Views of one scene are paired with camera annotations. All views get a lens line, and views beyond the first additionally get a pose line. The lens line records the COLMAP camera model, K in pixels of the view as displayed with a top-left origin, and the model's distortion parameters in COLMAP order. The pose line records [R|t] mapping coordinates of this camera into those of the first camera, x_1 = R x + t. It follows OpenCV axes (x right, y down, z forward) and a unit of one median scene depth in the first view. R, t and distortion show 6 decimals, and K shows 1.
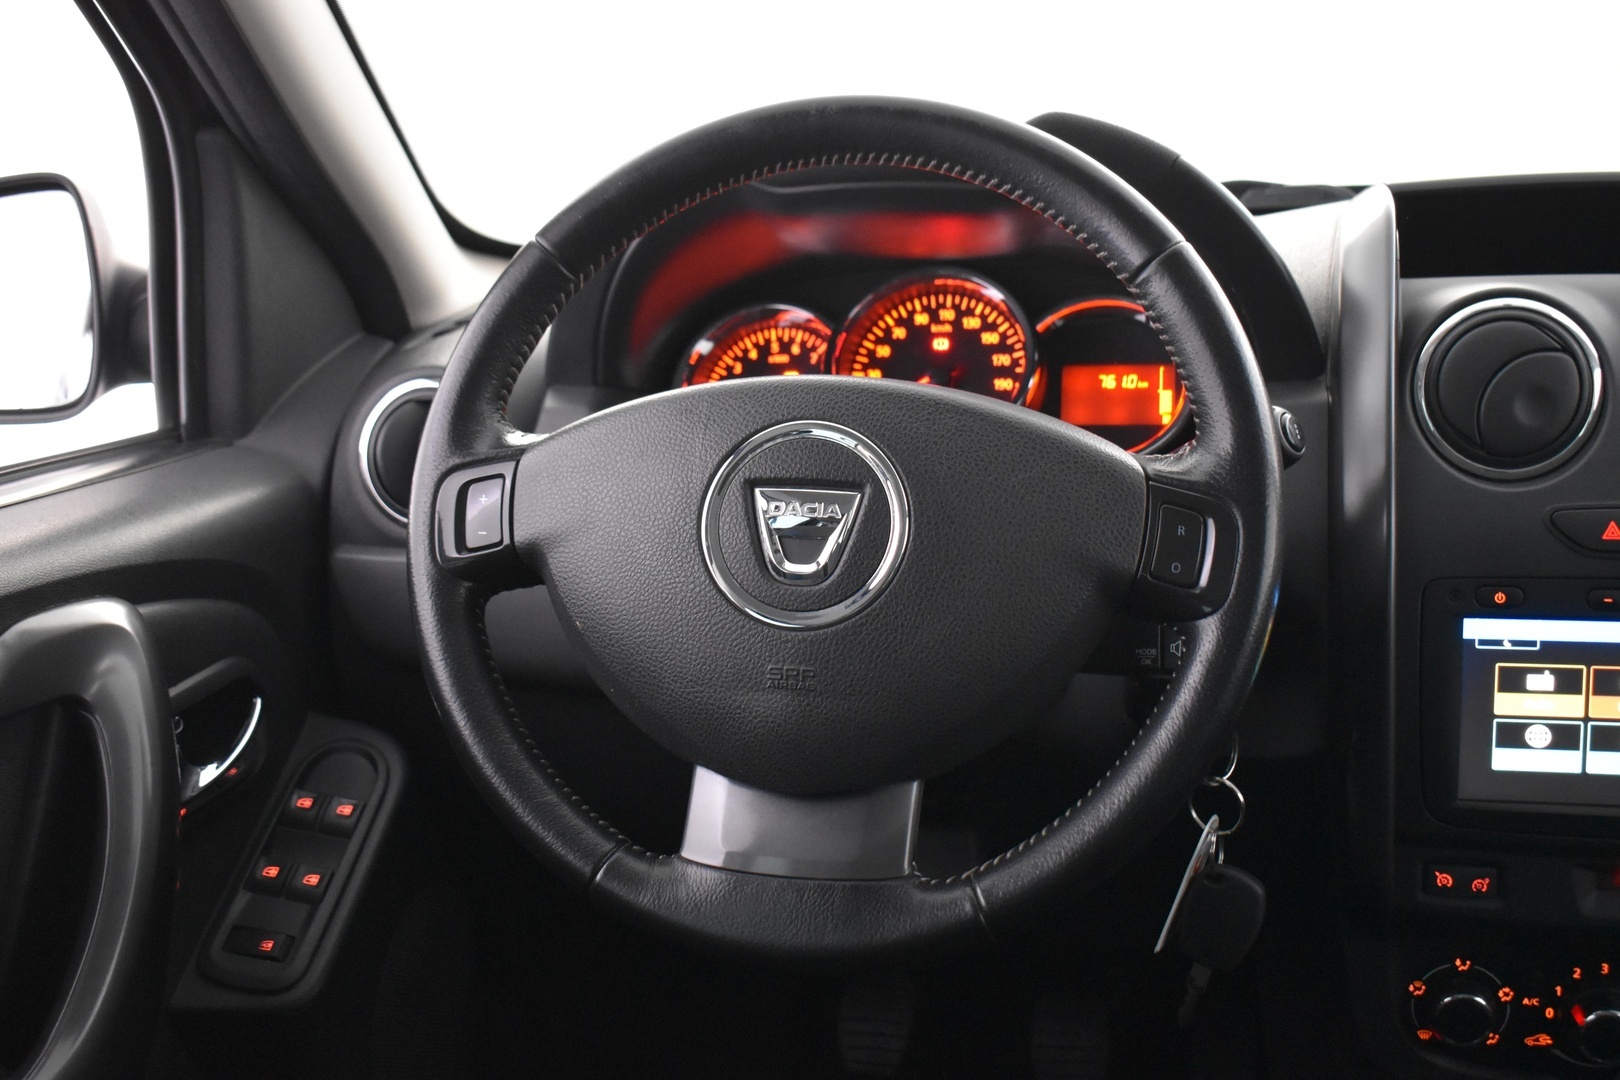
lens RADIAL K [[1920.9, 0, 812.0], [0, 1920.9, 538.1], [0, 0, 1]] dist [-0.067826, 0.000000]
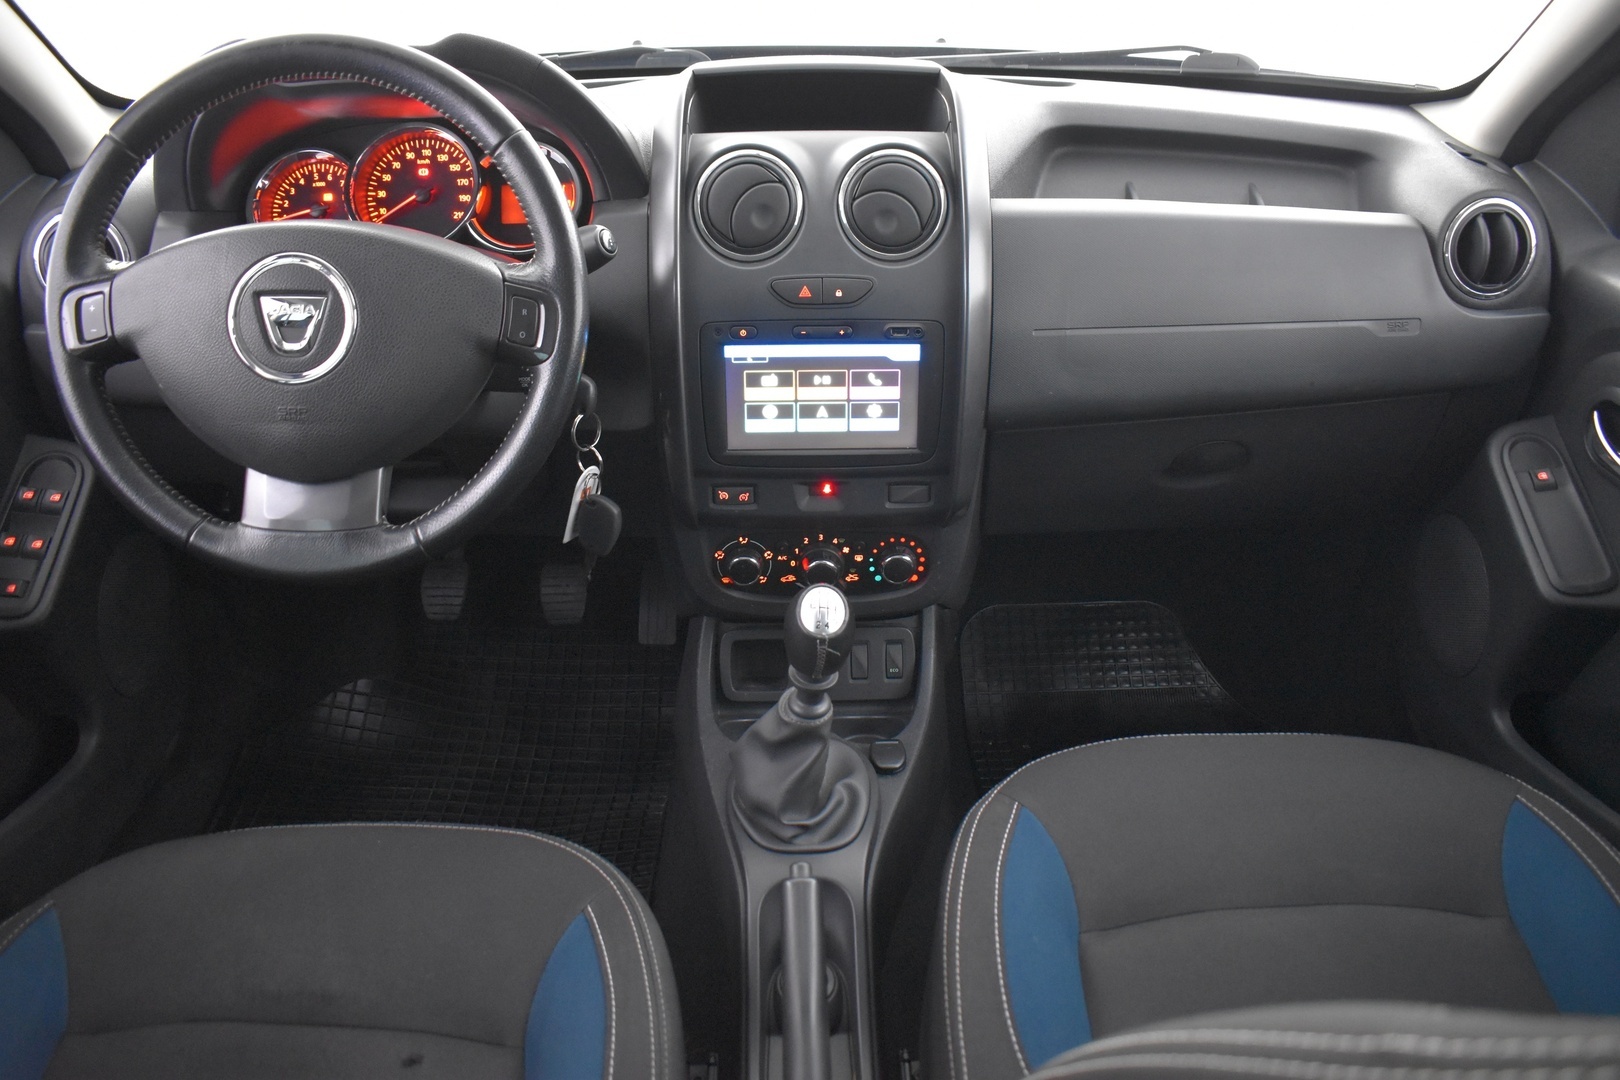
lens RADIAL K [[1268.3, 0, 812.1], [0, 1268.3, 544.0], [0, 0, 1]] dist [-0.074889, -0.000895]
pose [[0.969917, -0.083174, 0.228785, 0.144946], [0.025527, 0.969390, 0.244197, -0.060868], [-0.242093, -0.231010, 0.942351, -0.130134]]
